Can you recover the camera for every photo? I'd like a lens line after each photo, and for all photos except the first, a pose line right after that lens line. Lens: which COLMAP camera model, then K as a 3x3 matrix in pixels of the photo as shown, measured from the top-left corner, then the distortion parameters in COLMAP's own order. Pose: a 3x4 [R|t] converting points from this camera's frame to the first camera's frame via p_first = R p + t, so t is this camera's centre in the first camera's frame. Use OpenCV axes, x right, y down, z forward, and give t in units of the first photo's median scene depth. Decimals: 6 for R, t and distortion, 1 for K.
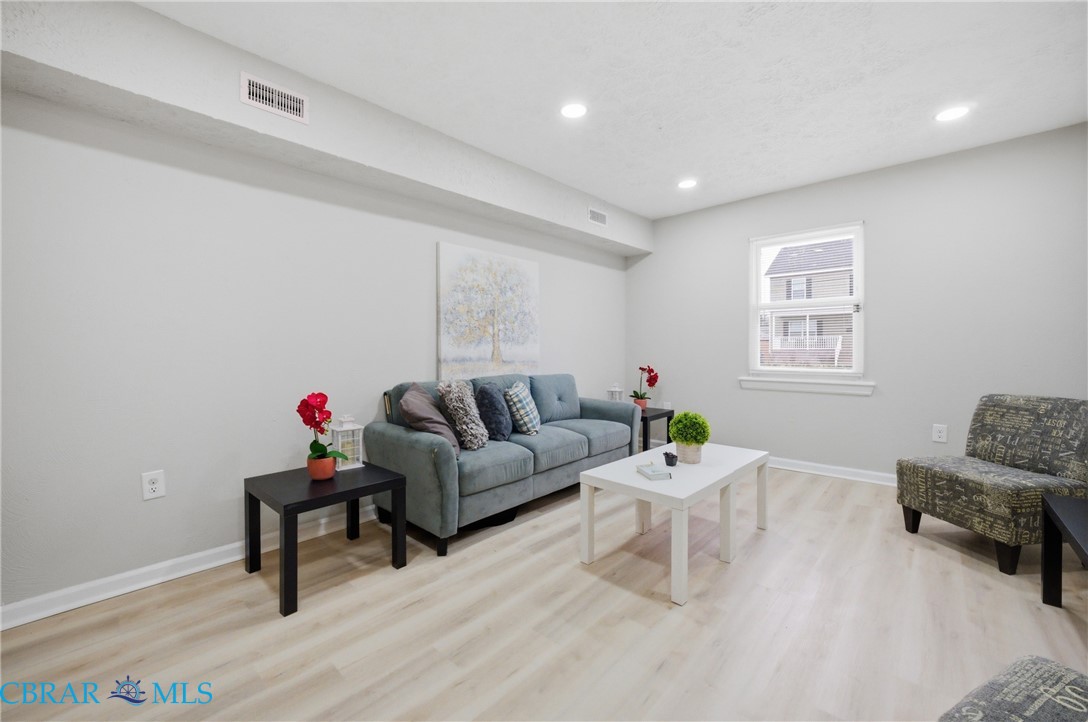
lens RADIAL K [[442.3, 0, 549.5], [0, 442.3, 353.5], [0, 0, 1]] dist [-0.020633, 0.002576]
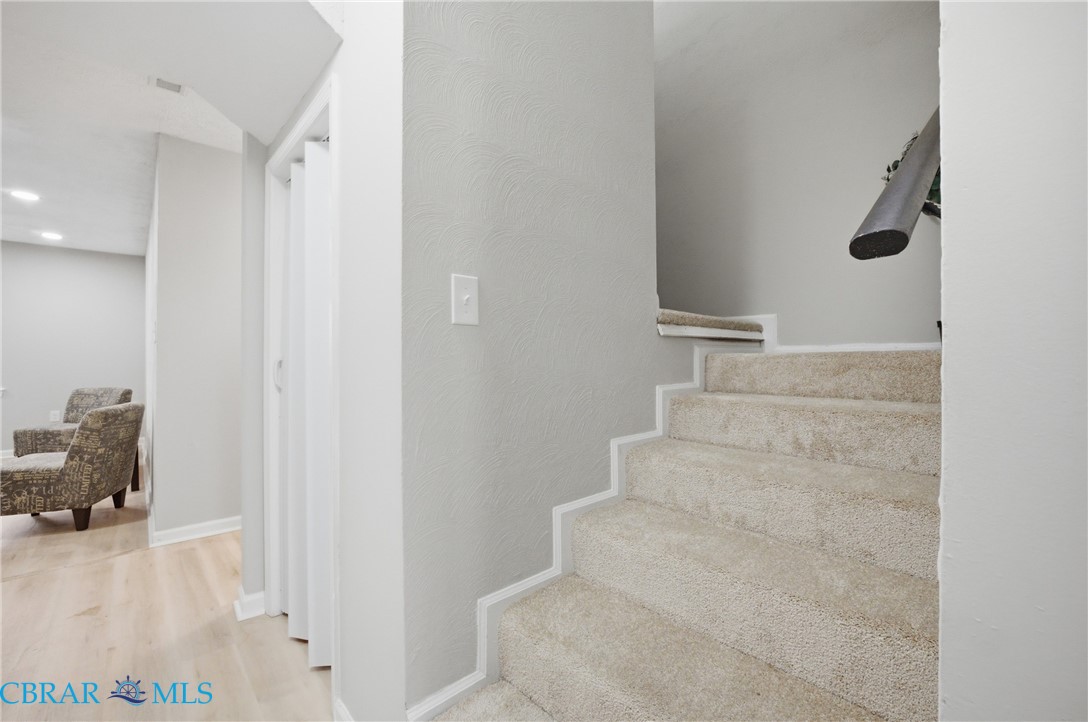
lens RADIAL K [[442.3, 0, 550.7], [0, 442.3, 360.5], [0, 0, 1]] dist [-0.020633, 0.002576]
pose [[0.082621, 0.000785, 0.996581, -0.744214], [0.010828, 0.999940, -0.001686, -0.004003], [-0.996522, 0.010930, 0.082607, -1.298959]]
